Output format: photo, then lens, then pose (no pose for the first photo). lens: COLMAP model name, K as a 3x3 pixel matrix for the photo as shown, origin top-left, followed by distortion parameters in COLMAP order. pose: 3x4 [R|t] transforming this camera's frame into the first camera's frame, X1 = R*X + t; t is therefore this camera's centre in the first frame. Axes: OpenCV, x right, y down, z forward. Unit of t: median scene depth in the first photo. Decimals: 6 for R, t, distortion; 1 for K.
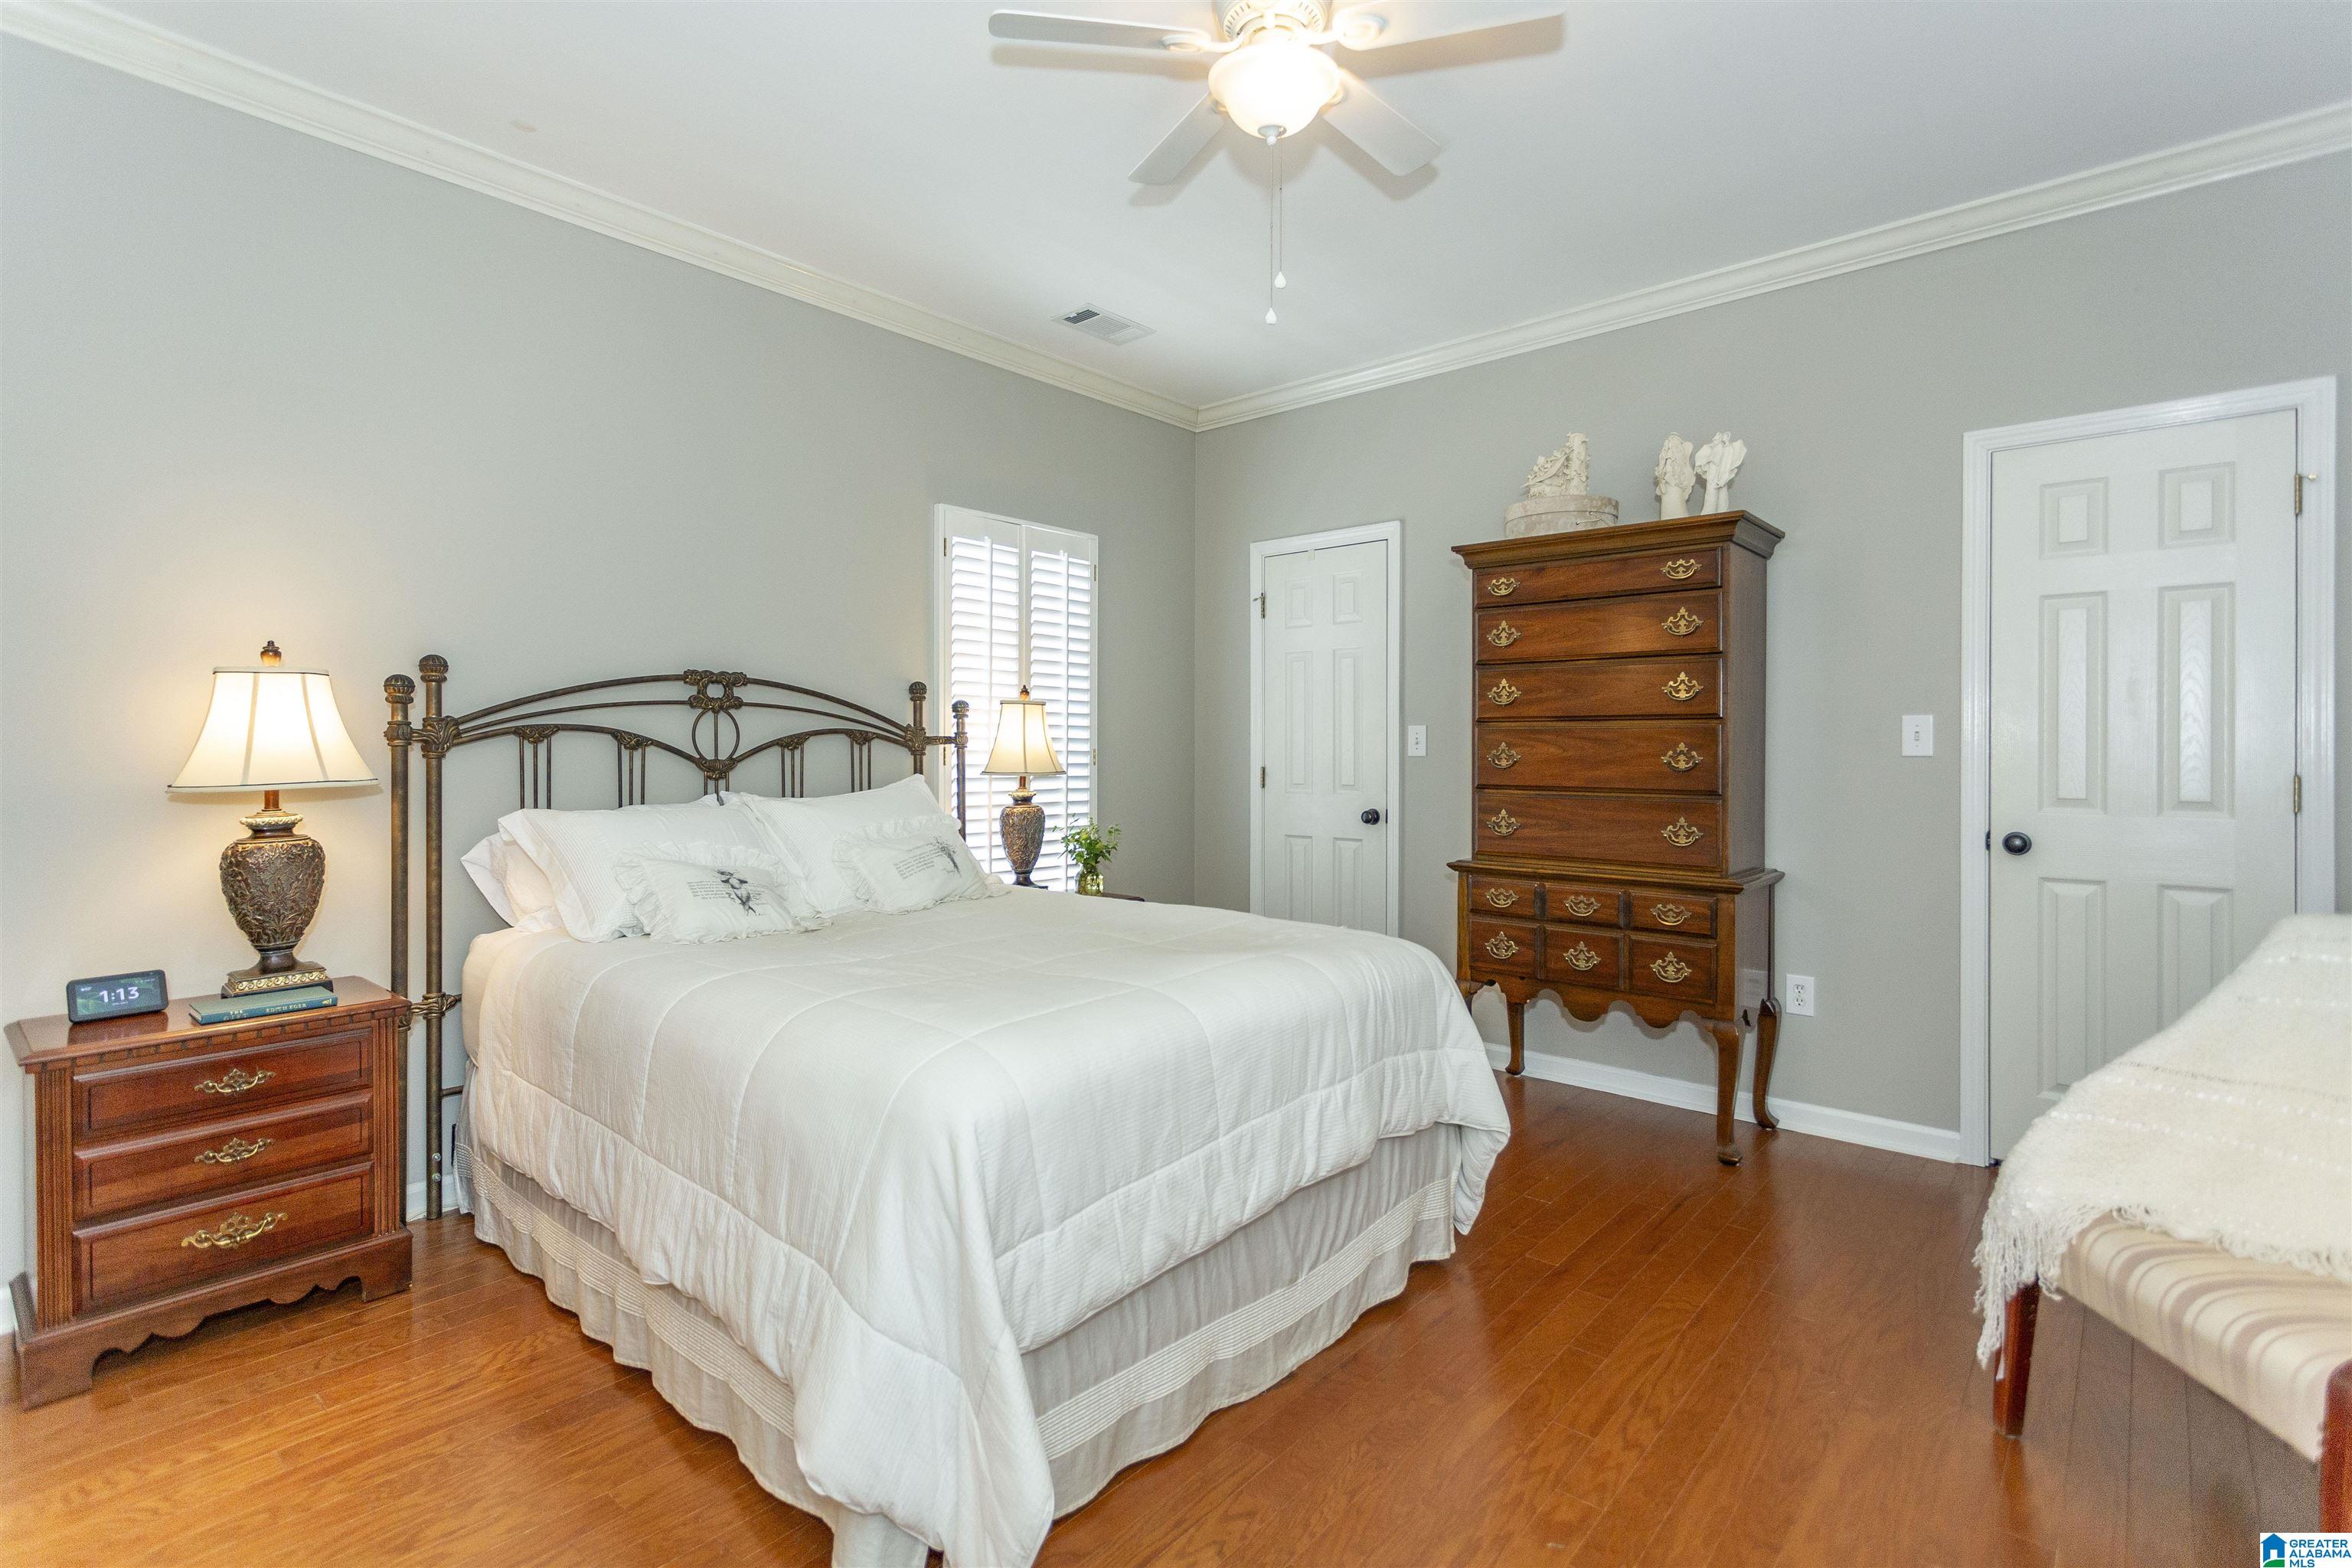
lens RADIAL K [[1121.1, 0, 1128.6], [0, 1121.1, 750.2], [0, 0, 1]] dist [0.010107, 0.000048]
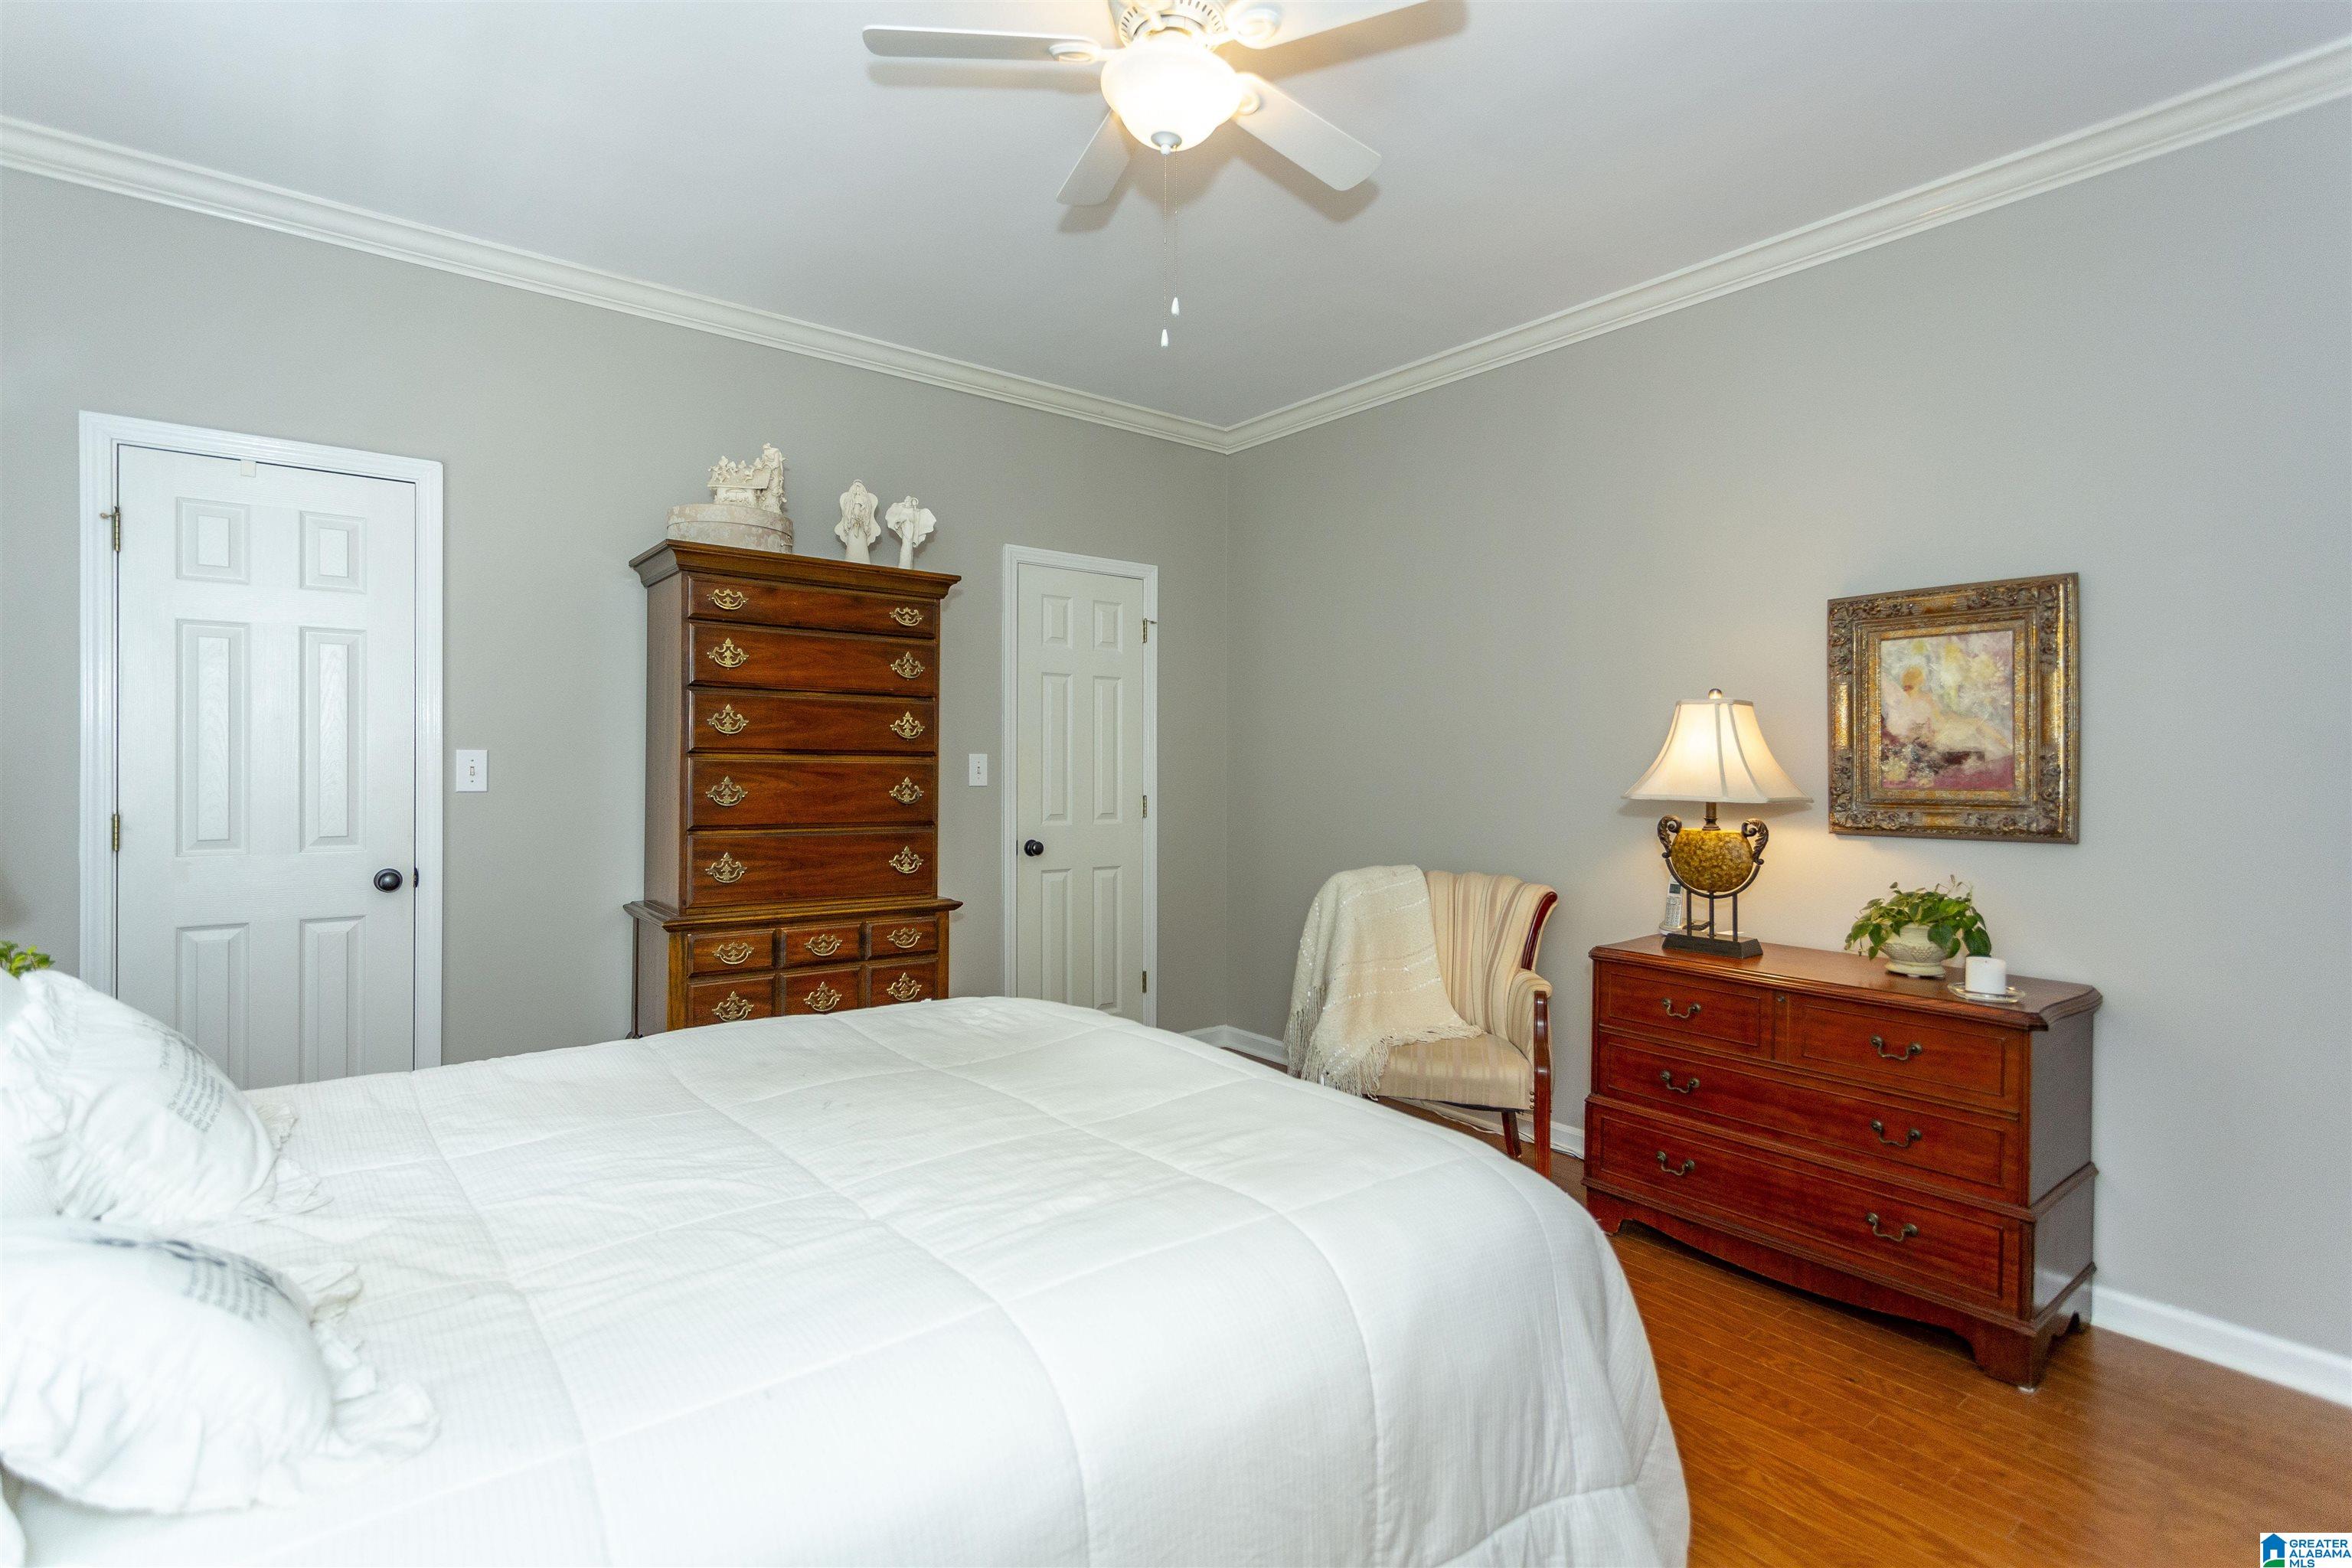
lens RADIAL K [[1121.1, 0, 1168.6], [0, 1121.1, 781.4], [0, 0, 1]] dist [0.010107, 0.000048]
pose [[0.166683, -0.012430, 0.985932, -0.495995], [-0.006303, 0.999887, 0.013672, -0.018404], [-0.985990, -0.008493, 0.166586, 0.534970]]
